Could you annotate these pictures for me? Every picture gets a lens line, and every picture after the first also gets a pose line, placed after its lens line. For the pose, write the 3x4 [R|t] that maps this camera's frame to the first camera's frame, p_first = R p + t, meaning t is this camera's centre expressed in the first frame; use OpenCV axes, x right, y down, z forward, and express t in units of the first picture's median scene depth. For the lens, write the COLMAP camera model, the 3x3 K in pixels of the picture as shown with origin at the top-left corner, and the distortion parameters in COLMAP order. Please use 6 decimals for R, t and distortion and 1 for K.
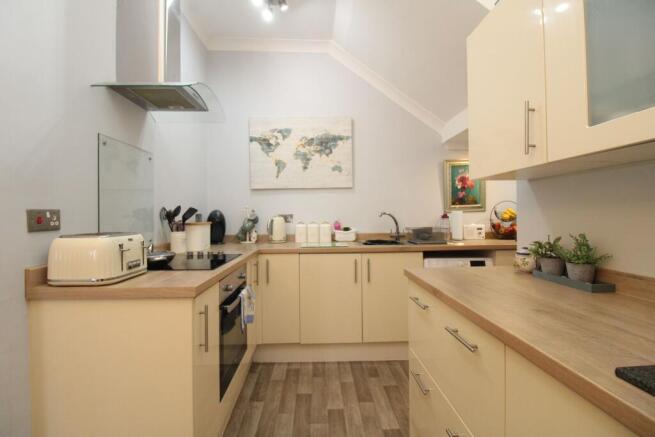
lens RADIAL K [[304.4, 0, 327.8], [0, 304.4, 213.3], [0, 0, 1]] dist [-0.001042, -0.000639]
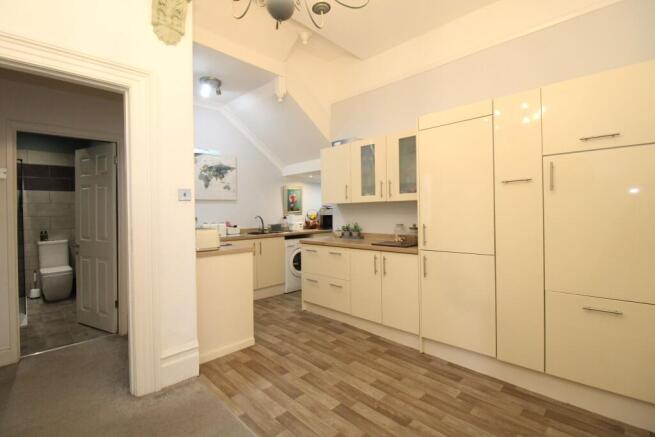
lens RADIAL K [[304.4, 0, 325.8], [0, 304.4, 217.7], [0, 0, 1]] dist [-0.001042, -0.000639]
pose [[0.736028, -0.012519, 0.676835, -0.656057], [0.003645, 0.999888, 0.014531, -0.015036], [-0.676941, -0.008228, 0.735991, -0.486138]]
